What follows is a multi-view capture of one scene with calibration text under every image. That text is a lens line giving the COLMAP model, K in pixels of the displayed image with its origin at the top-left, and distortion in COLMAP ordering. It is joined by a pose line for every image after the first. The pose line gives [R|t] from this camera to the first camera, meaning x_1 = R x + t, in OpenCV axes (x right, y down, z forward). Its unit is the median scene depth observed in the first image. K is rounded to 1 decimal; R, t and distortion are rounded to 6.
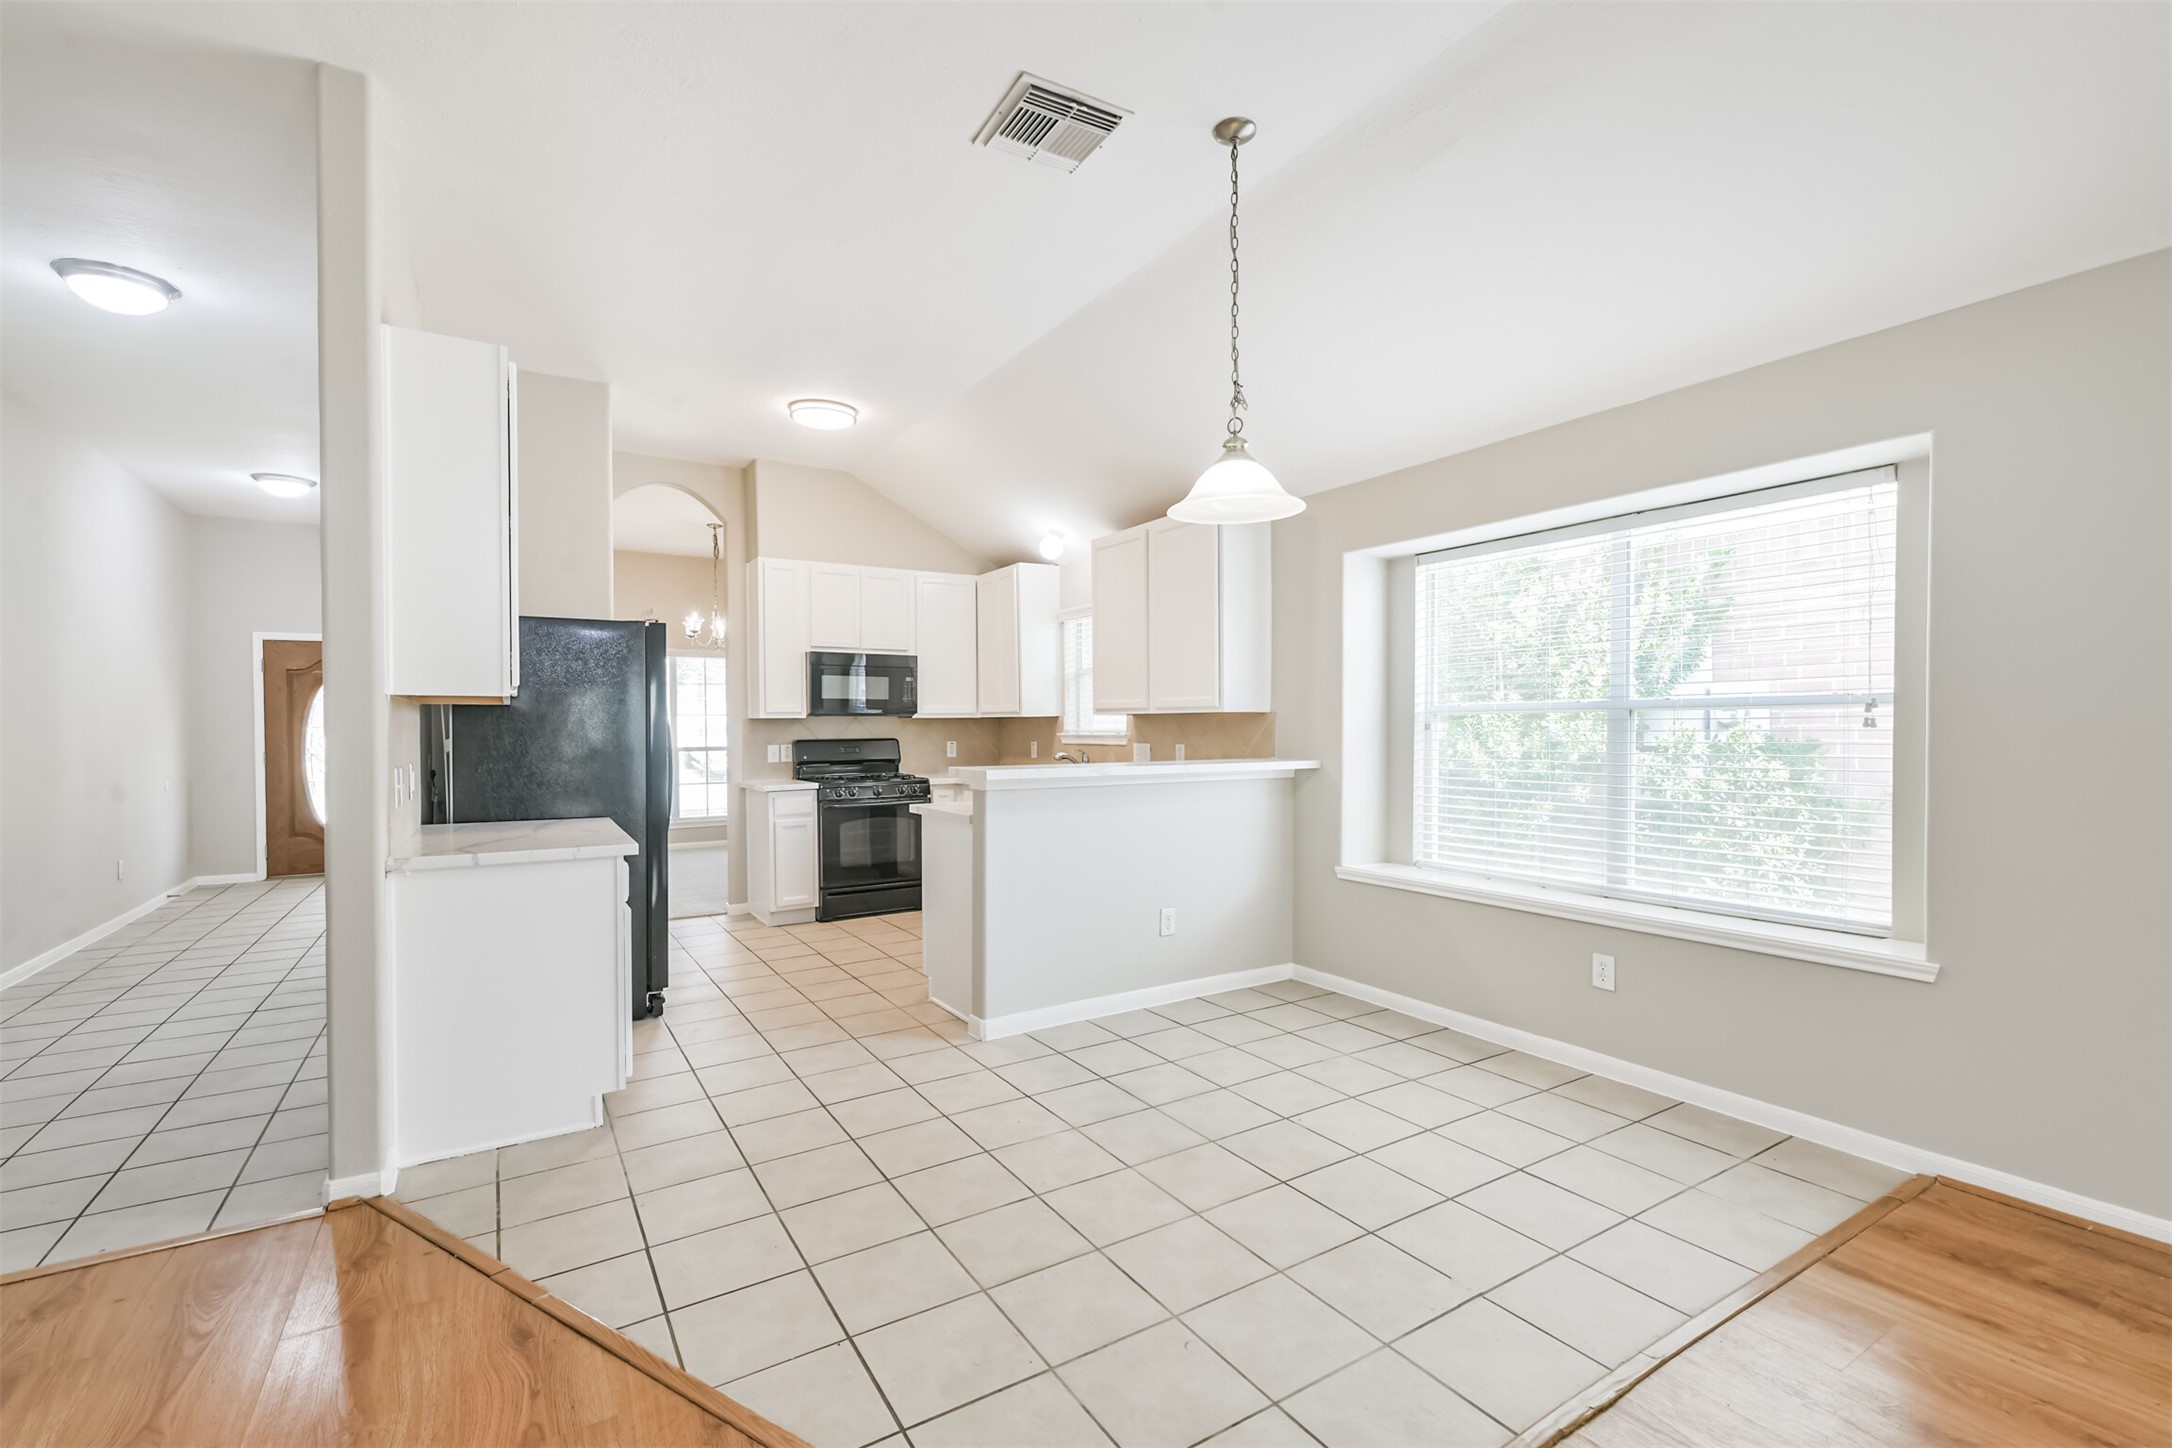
lens RADIAL K [[928.9, 0, 1077.5], [0, 928.9, 724.5], [0, 0, 1]] dist [0.024813, -0.006013]
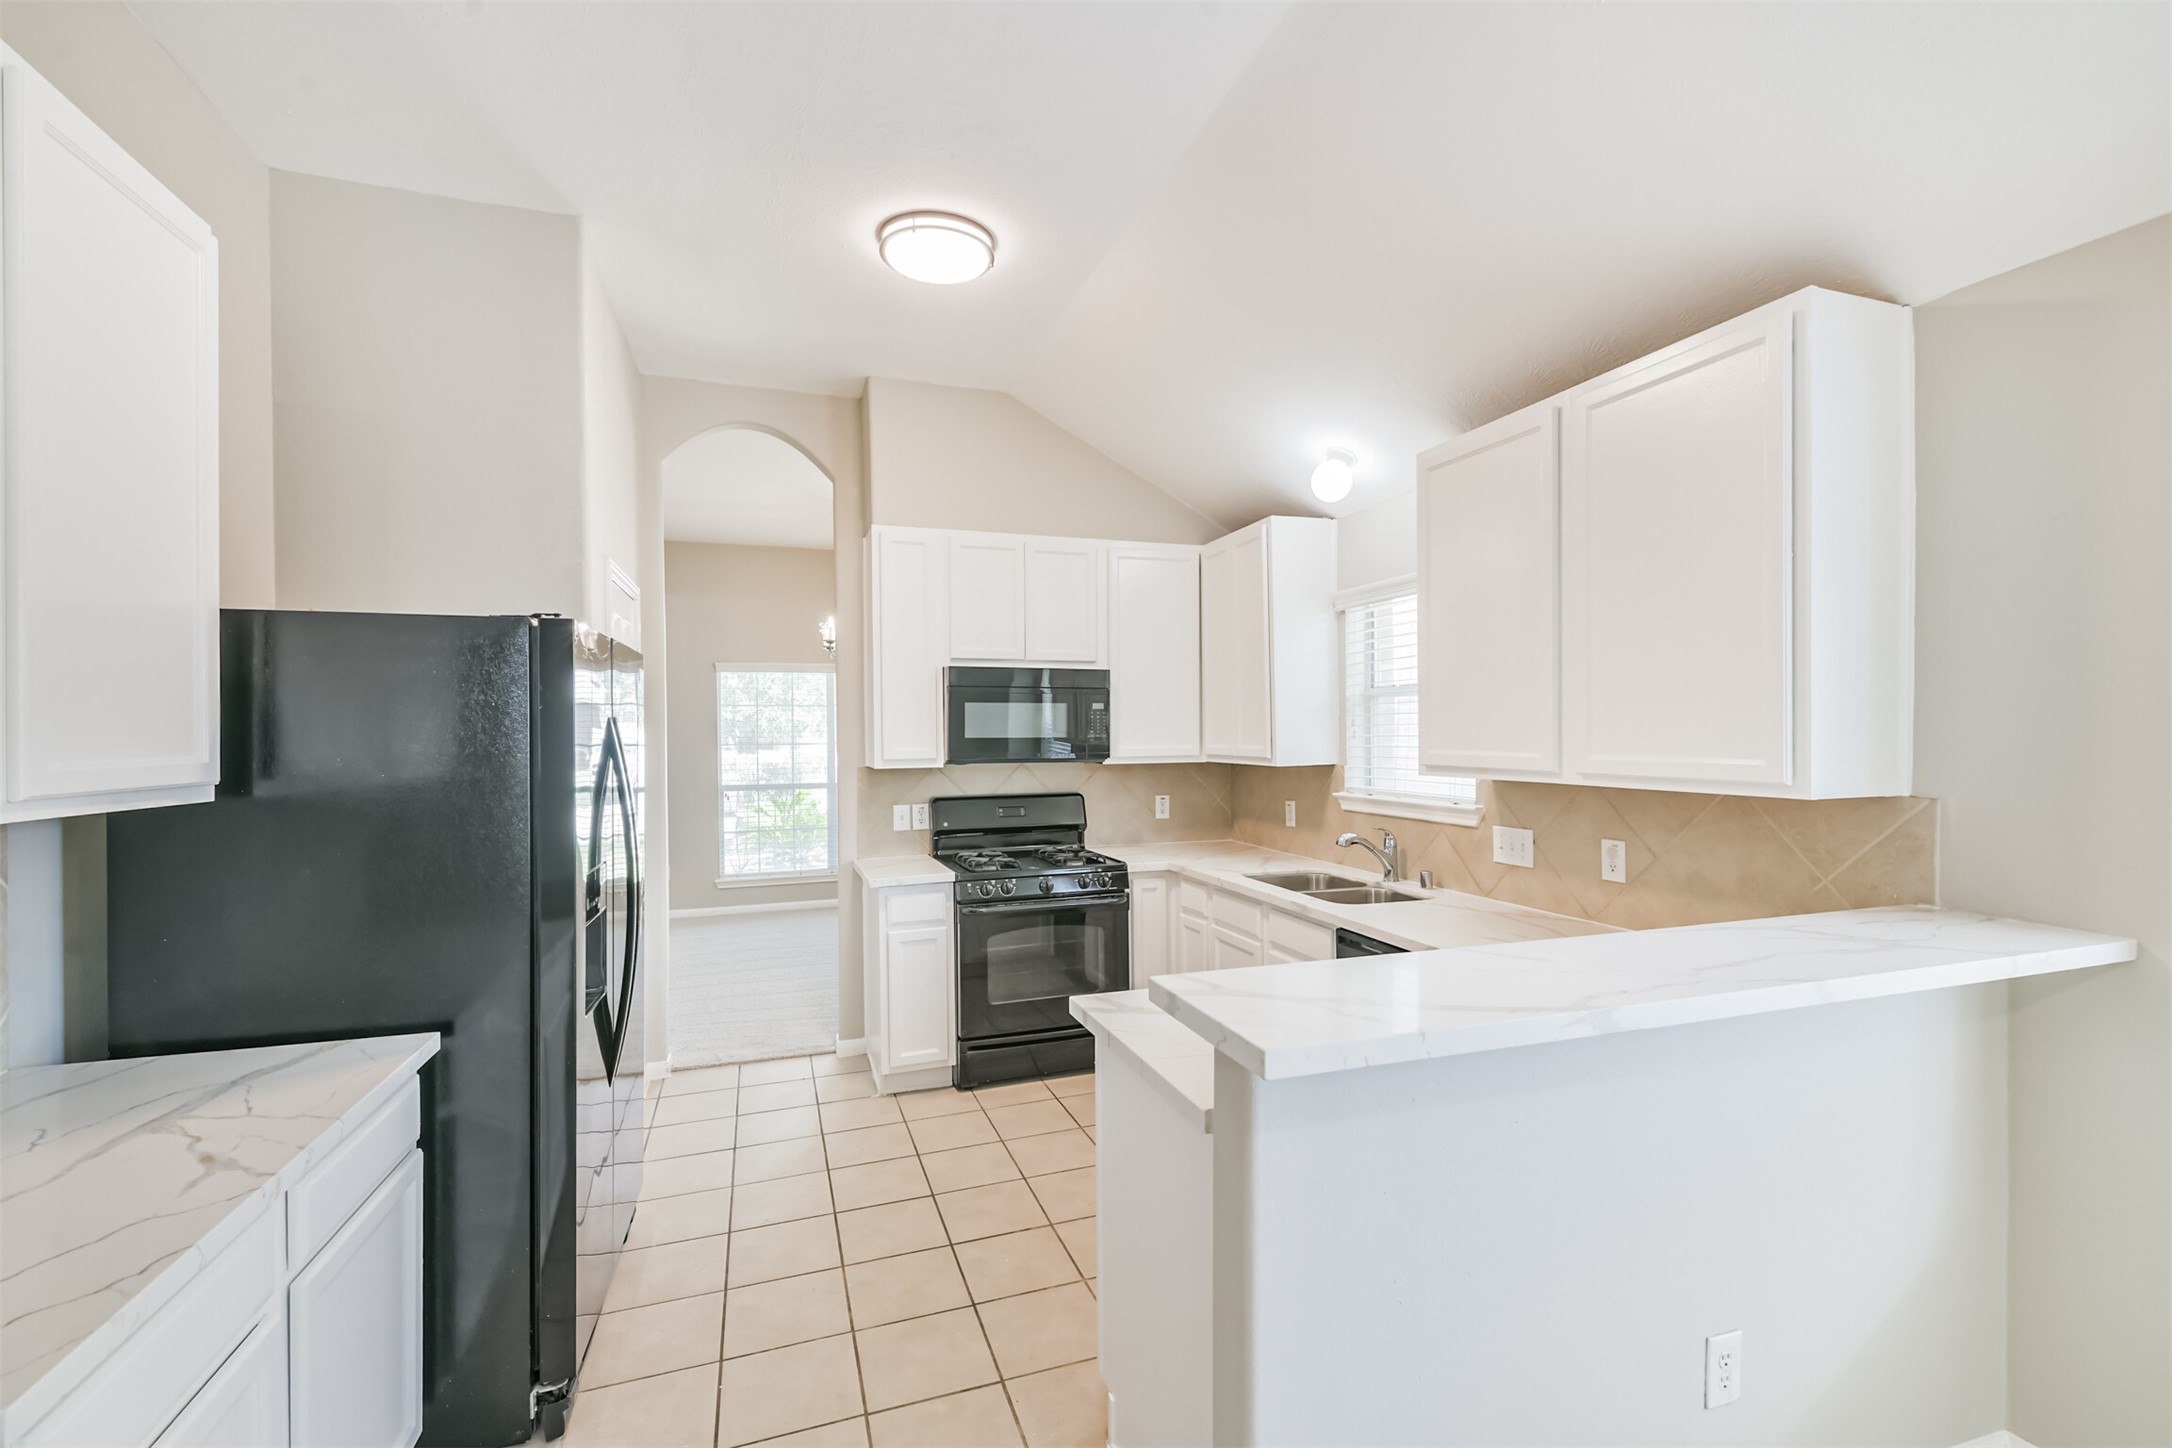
lens RADIAL K [[928.9, 0, 1077.6], [0, 928.9, 734.7], [0, 0, 1]] dist [0.024813, -0.006013]
pose [[0.973947, 0.000178, -0.226775, -0.048871], [0.000568, 0.999995, 0.003223, -0.032368], [0.226774, -0.003268, 0.973942, 0.379082]]
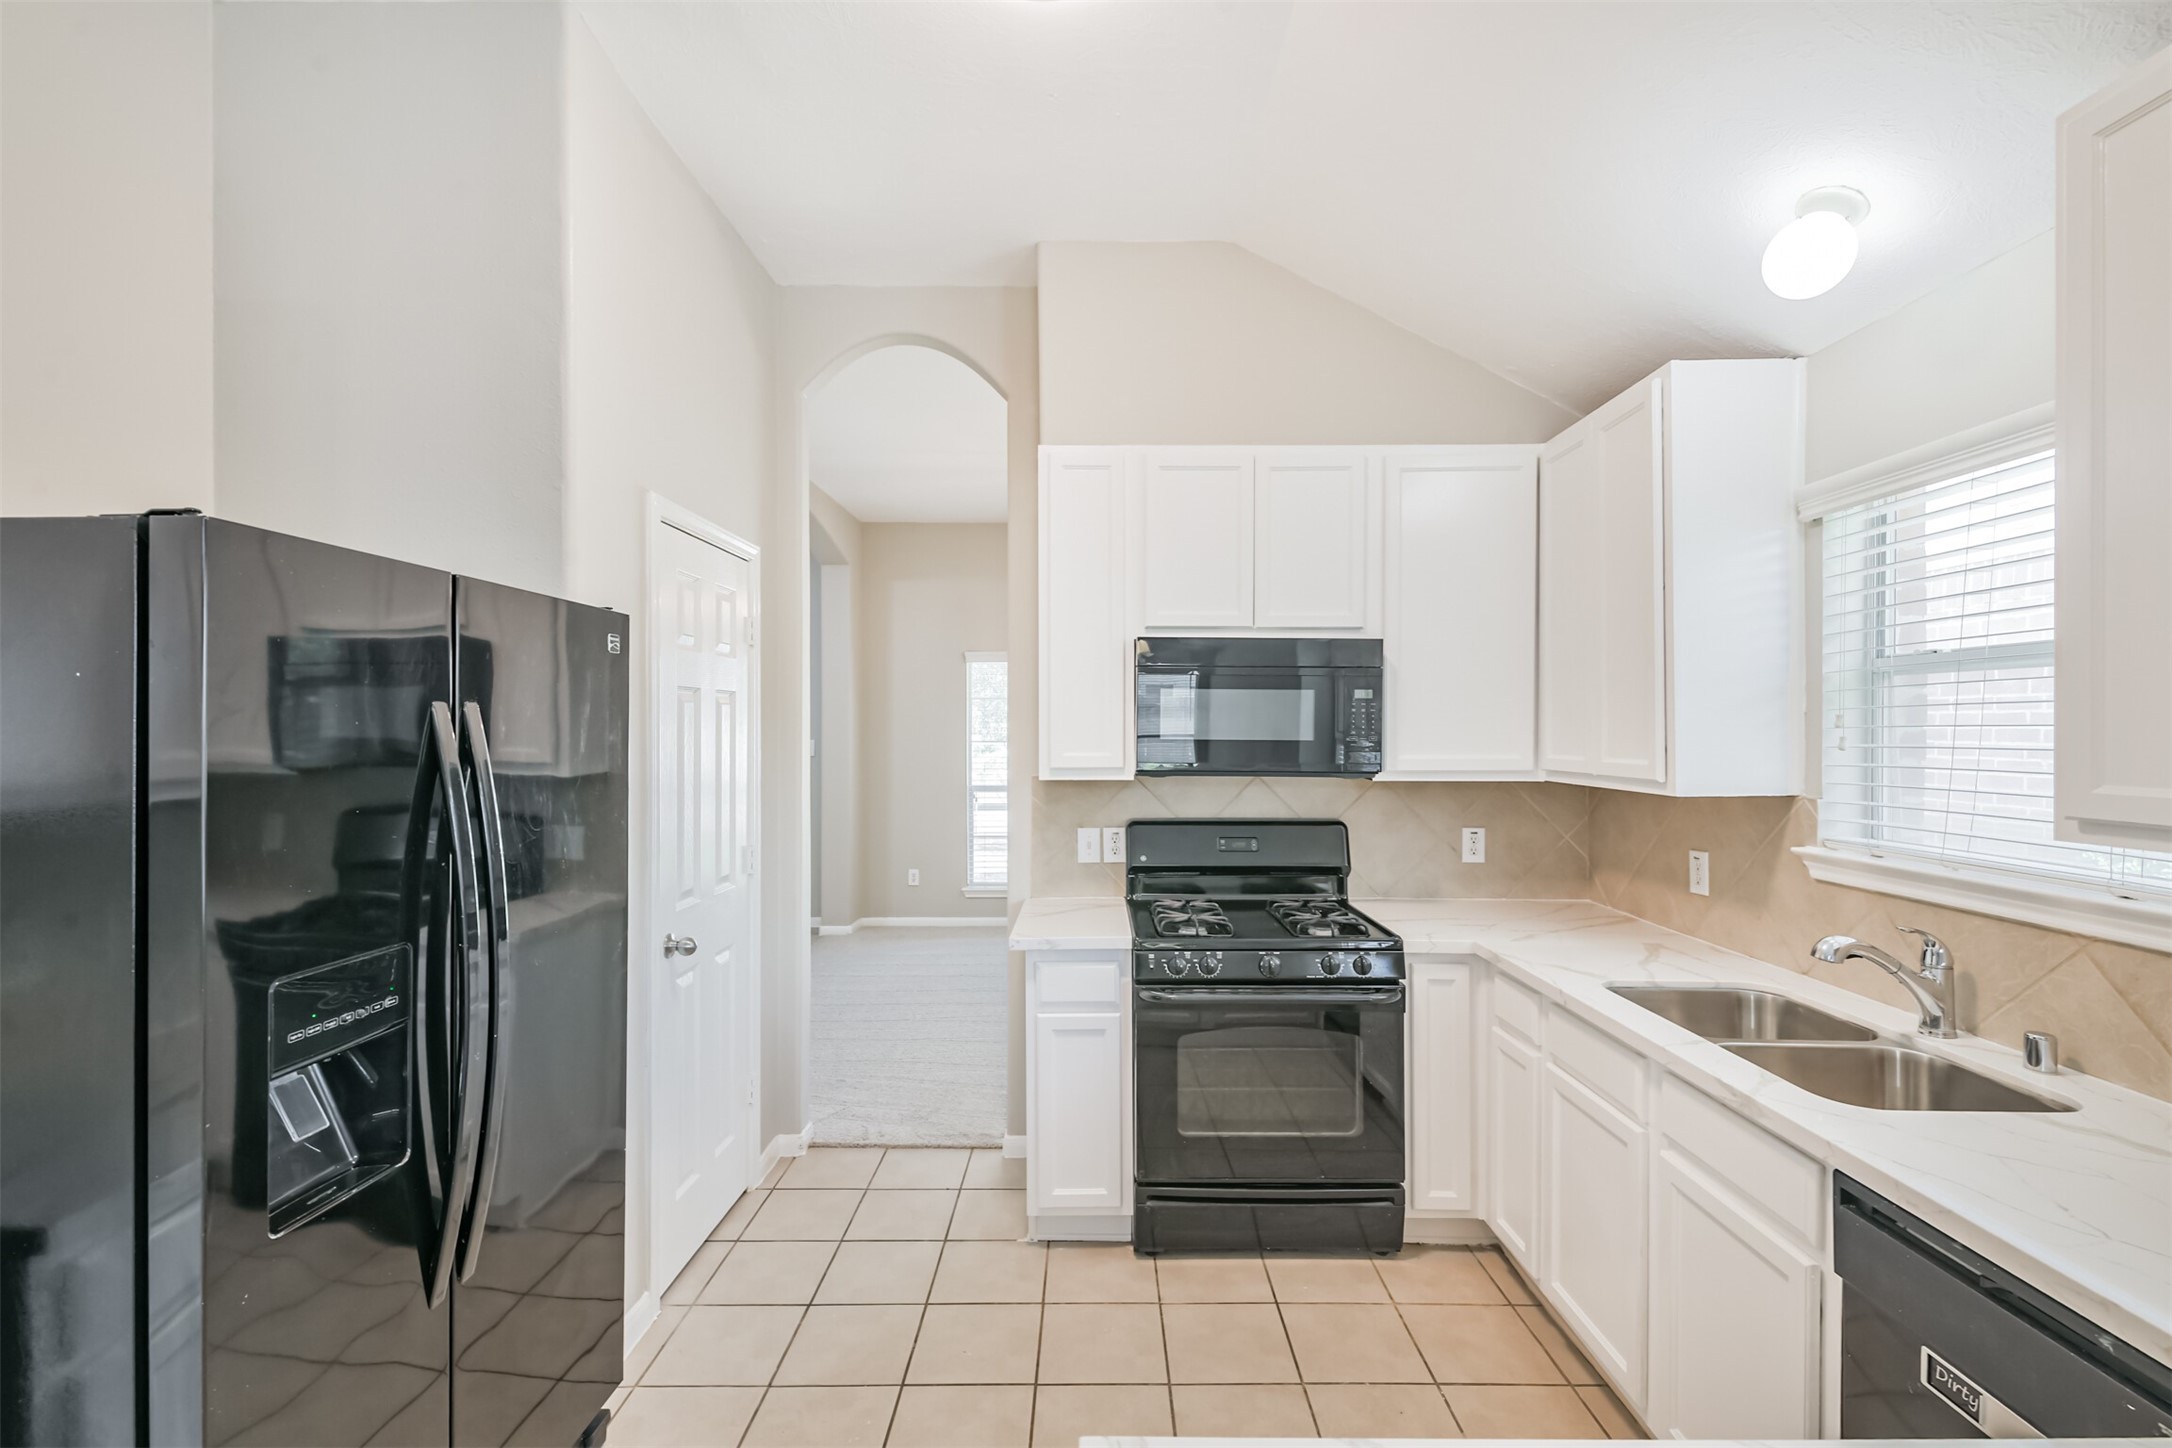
lens RADIAL K [[928.9, 0, 1095.8], [0, 928.9, 731.6], [0, 0, 1]] dist [0.024813, -0.006013]
pose [[0.847504, 0.009598, -0.530703, -0.058102], [-0.009254, 0.999952, 0.003306, -0.033041], [0.530709, 0.002109, 0.847552, 0.591835]]
